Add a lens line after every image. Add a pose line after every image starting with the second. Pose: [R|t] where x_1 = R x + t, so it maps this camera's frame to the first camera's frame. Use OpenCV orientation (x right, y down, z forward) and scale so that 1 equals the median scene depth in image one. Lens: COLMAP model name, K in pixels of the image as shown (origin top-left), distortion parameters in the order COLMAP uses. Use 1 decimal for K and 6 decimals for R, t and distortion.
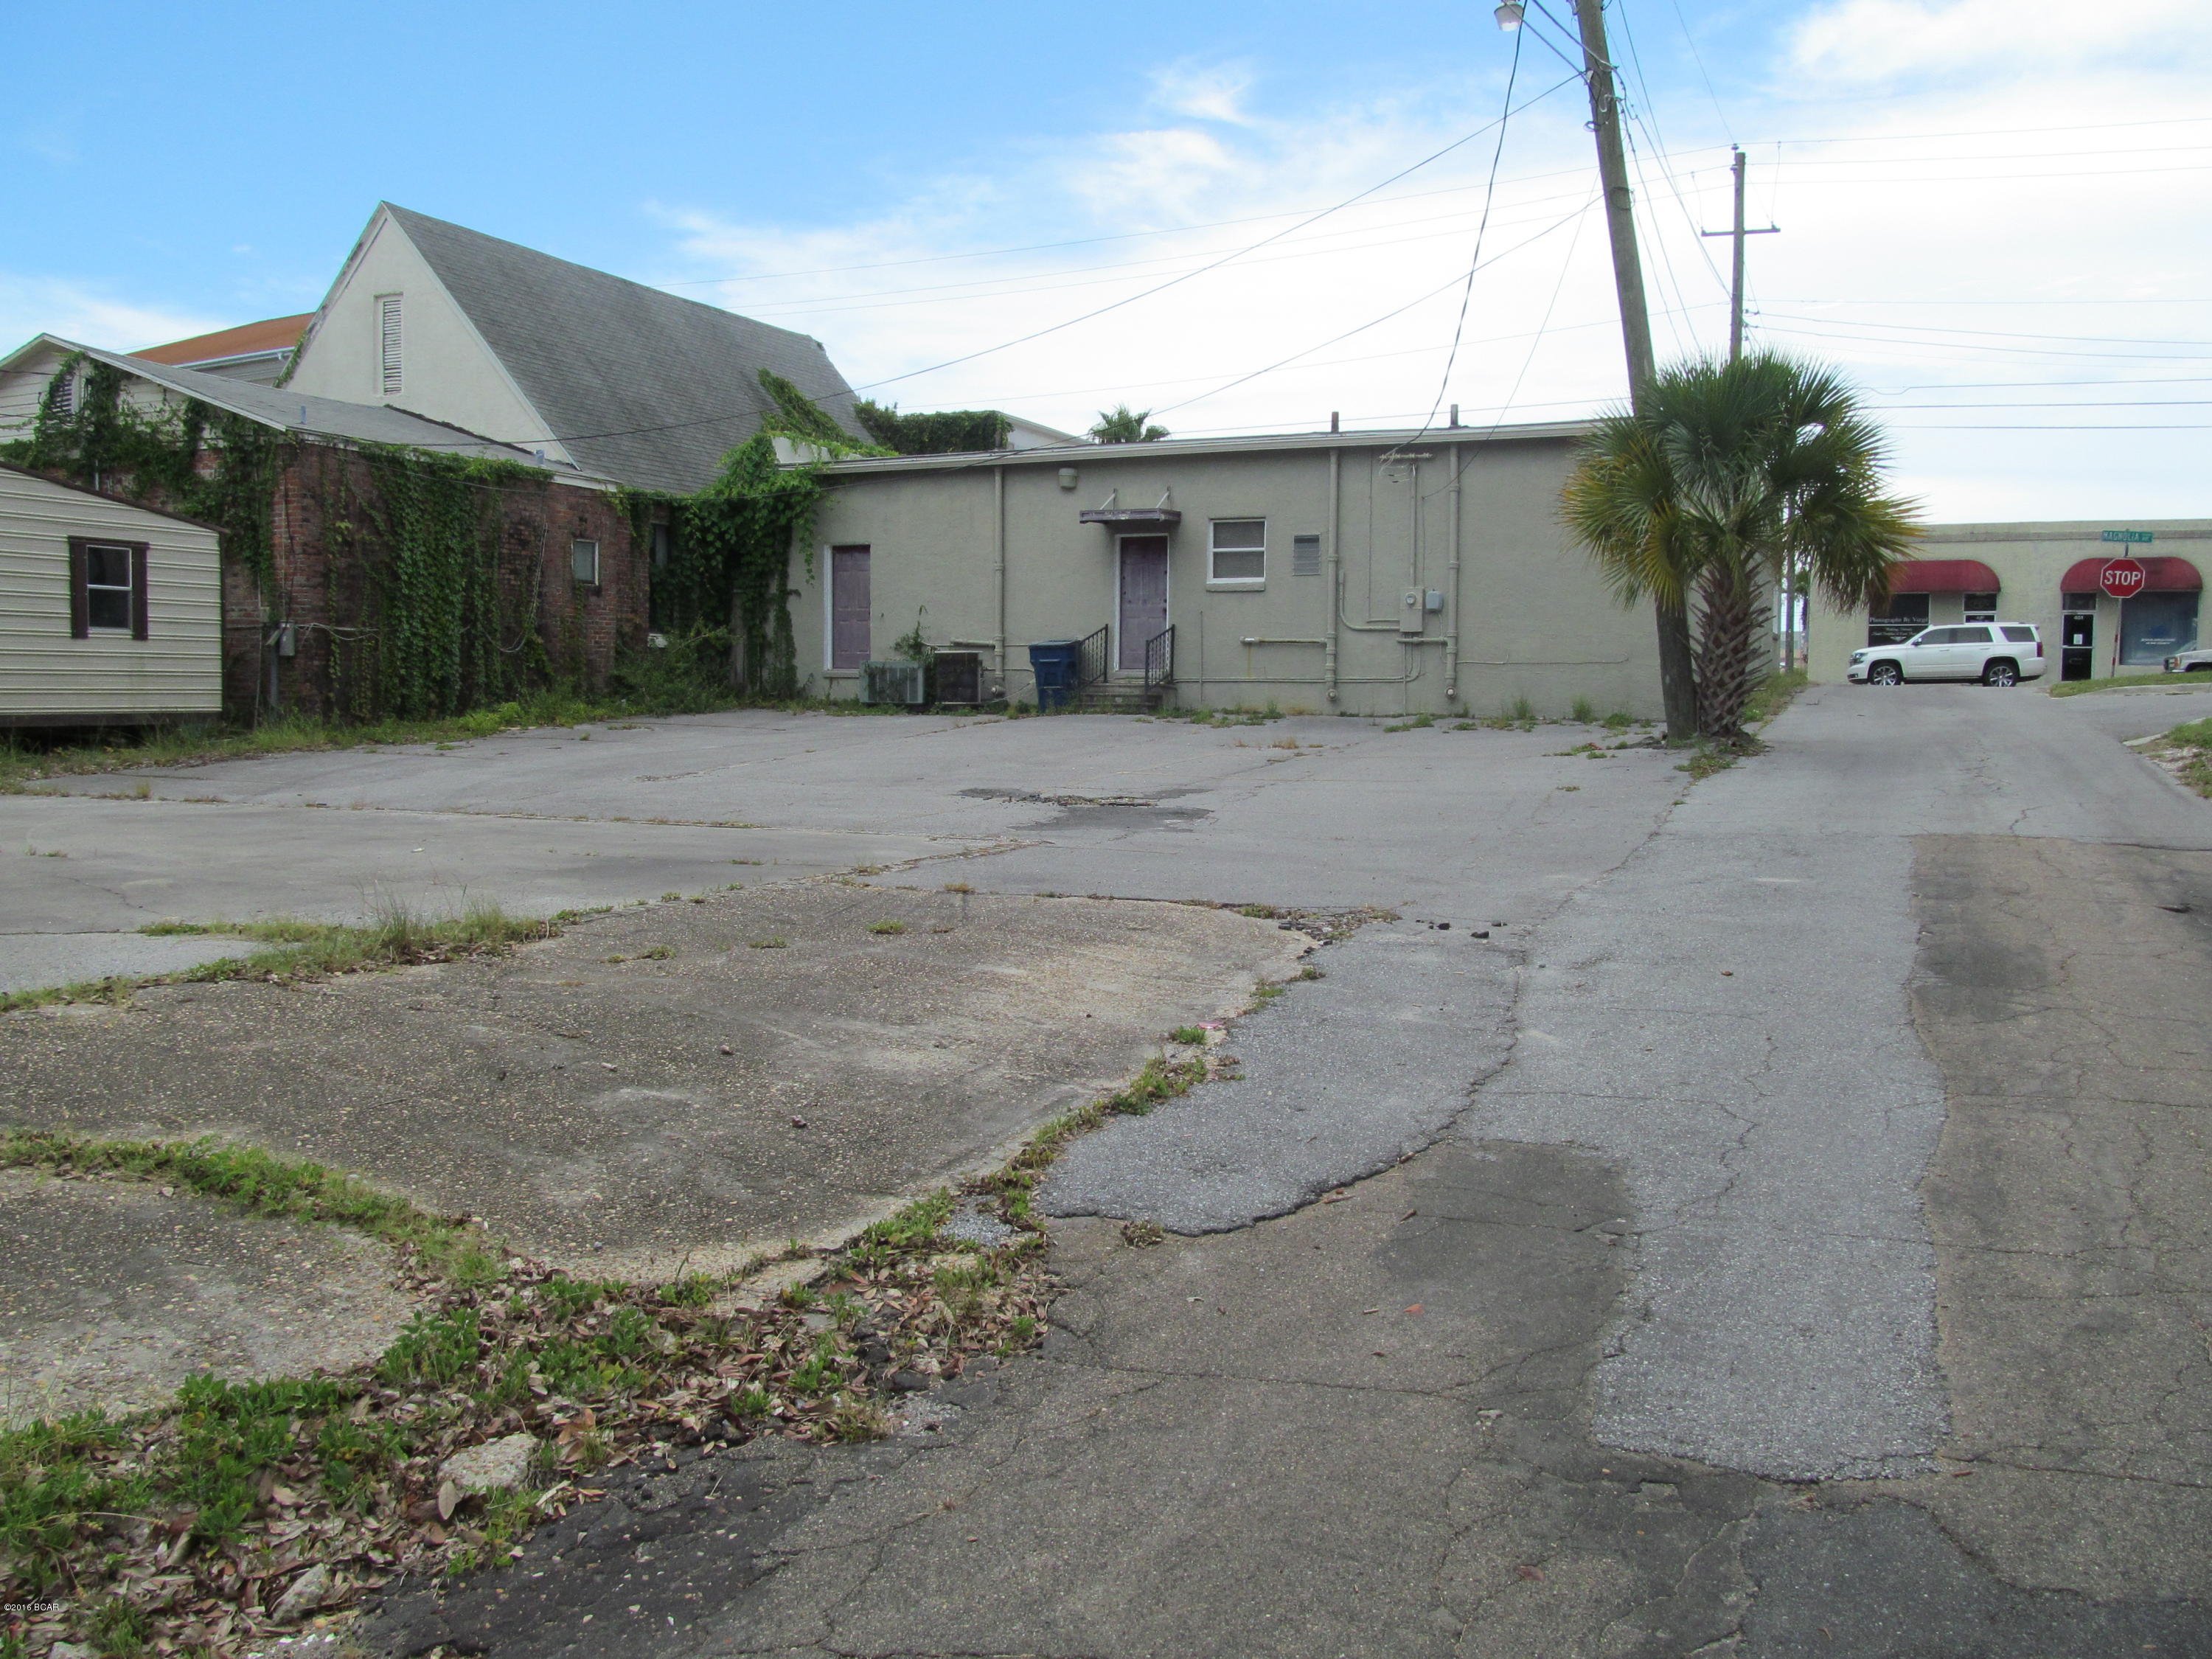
lens RADIAL K [[1797.9, 0, 1104.4], [0, 1797.9, 824.9], [0, 0, 1]] dist [-0.036725, -0.000756]
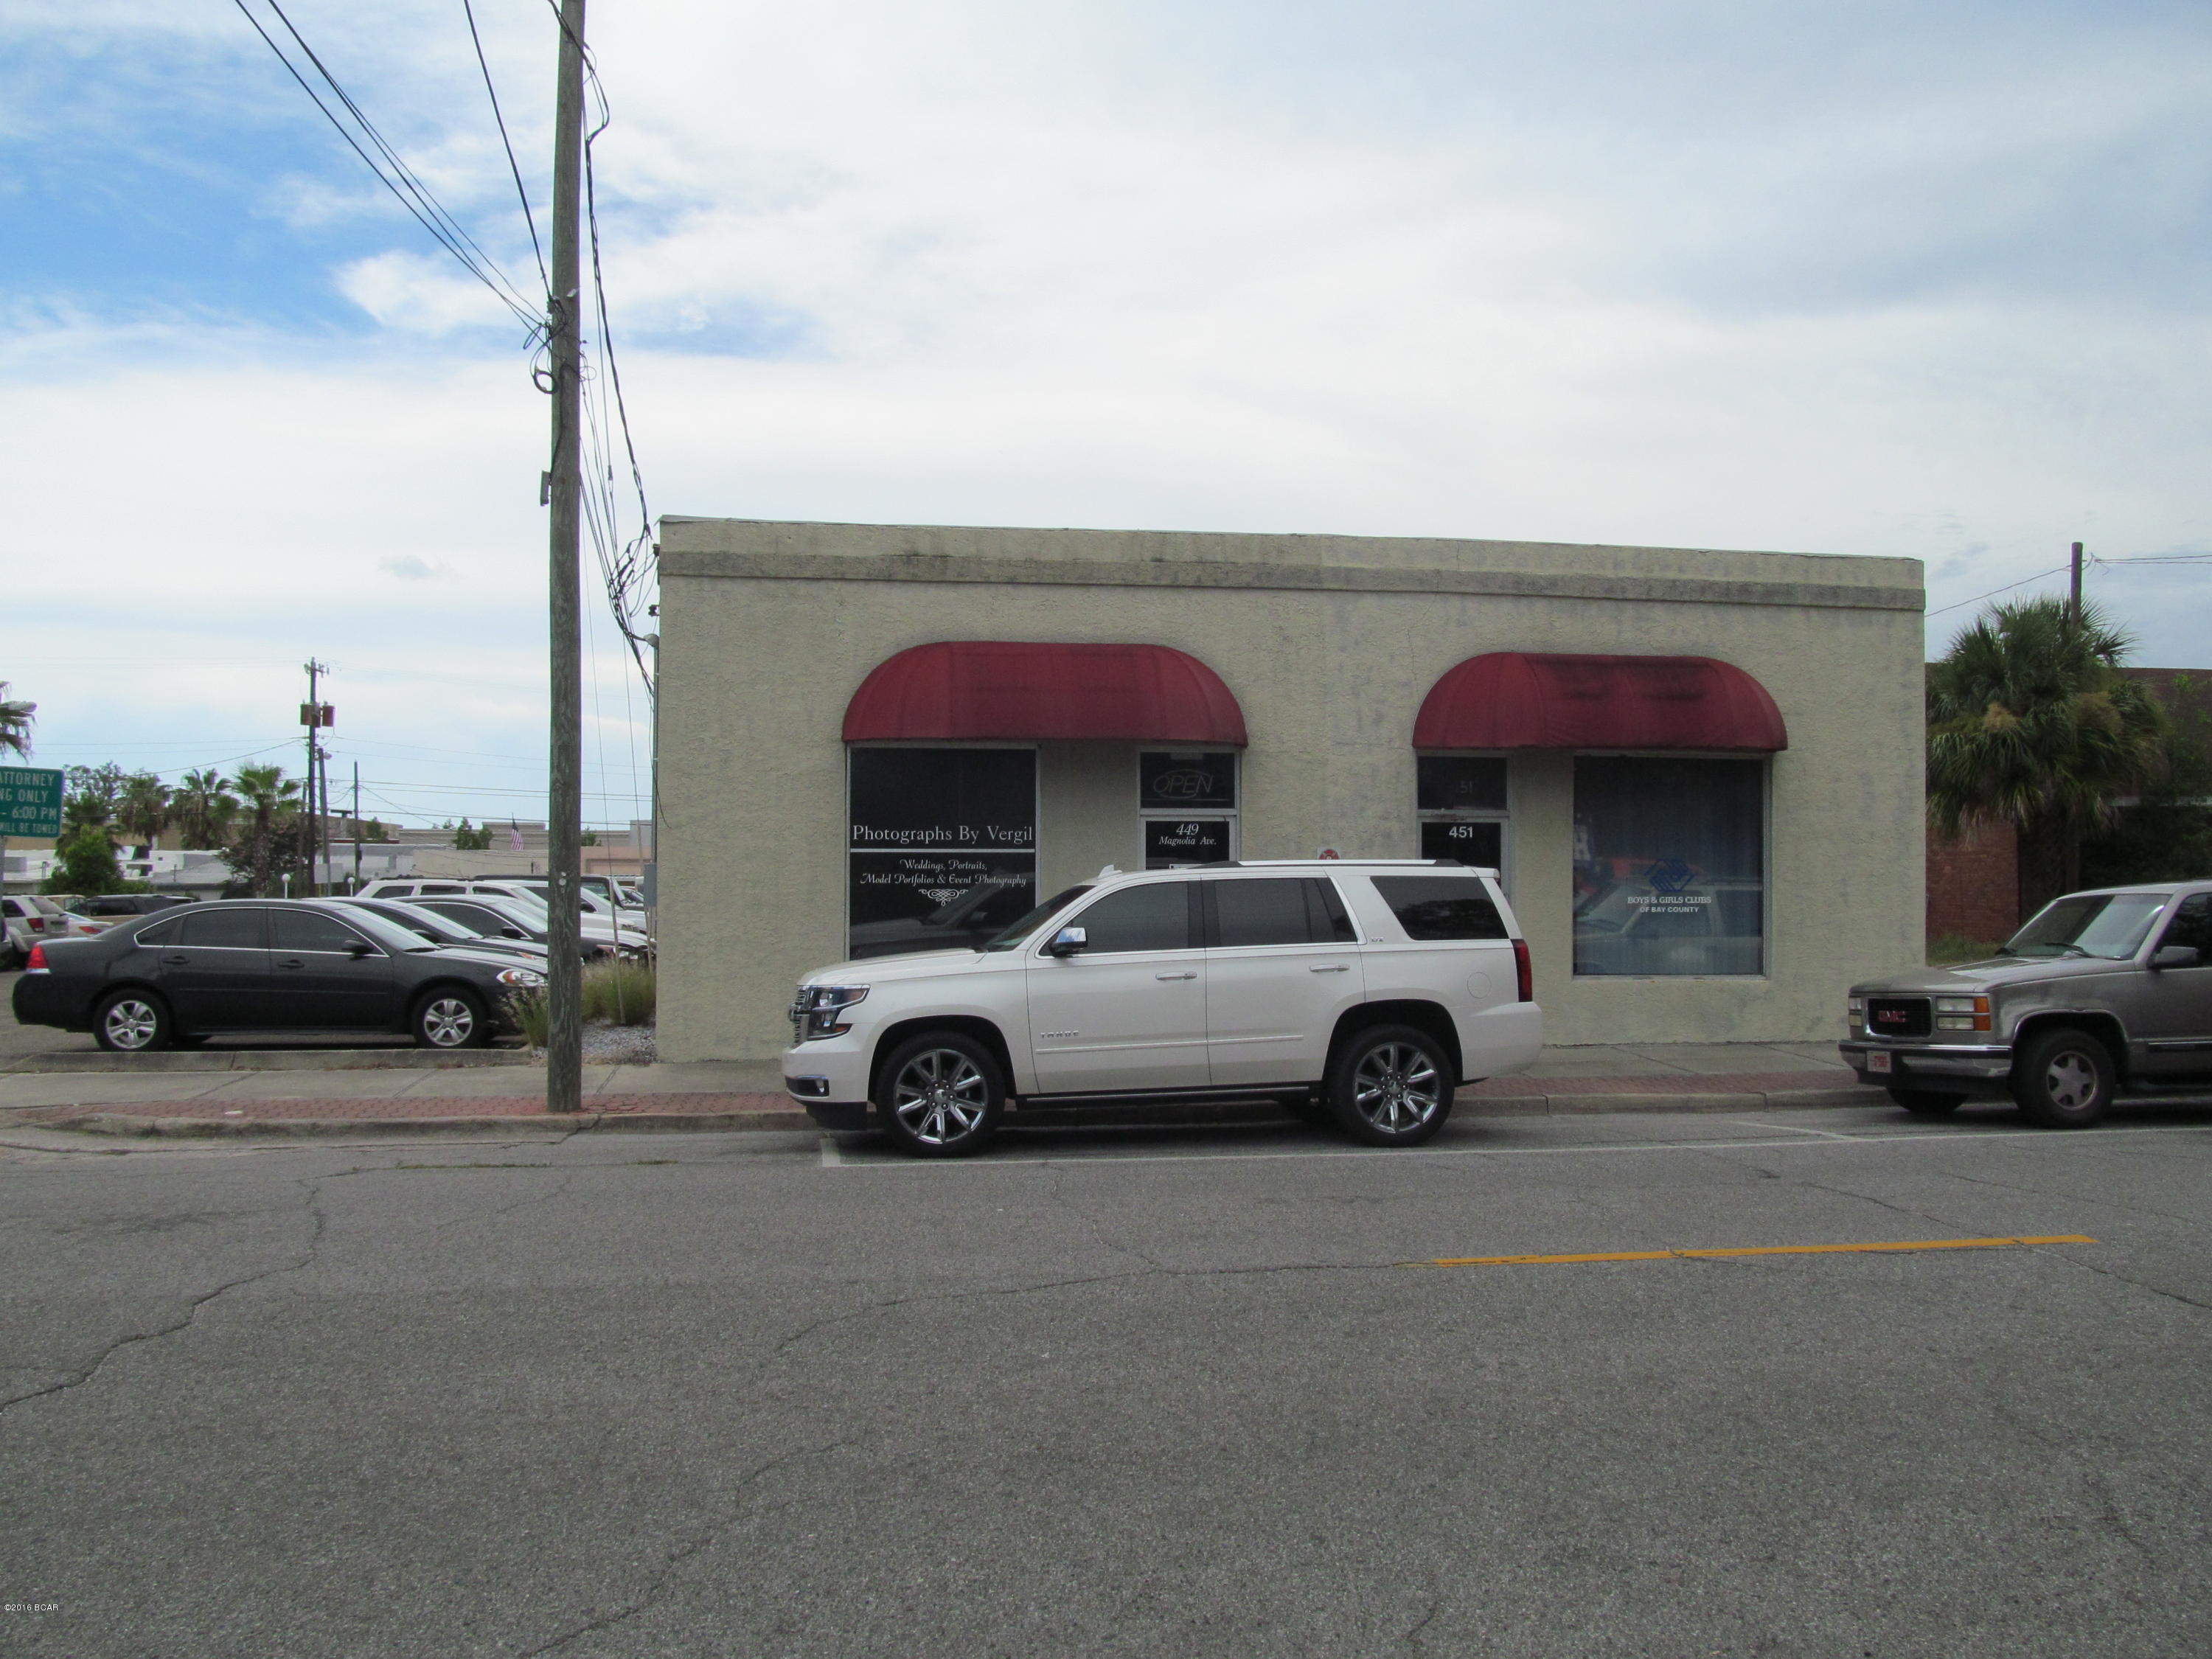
lens RADIAL K [[1797.9, 0, 1106.5], [0, 1797.9, 832.3], [0, 0, 1]] dist [-0.036725, -0.000756]
pose [[0.845280, 0.008747, 0.534252, 0.346084], [0.043800, 0.995367, -0.085597, -0.099815], [-0.532525, 0.095754, 0.840980, 0.825393]]
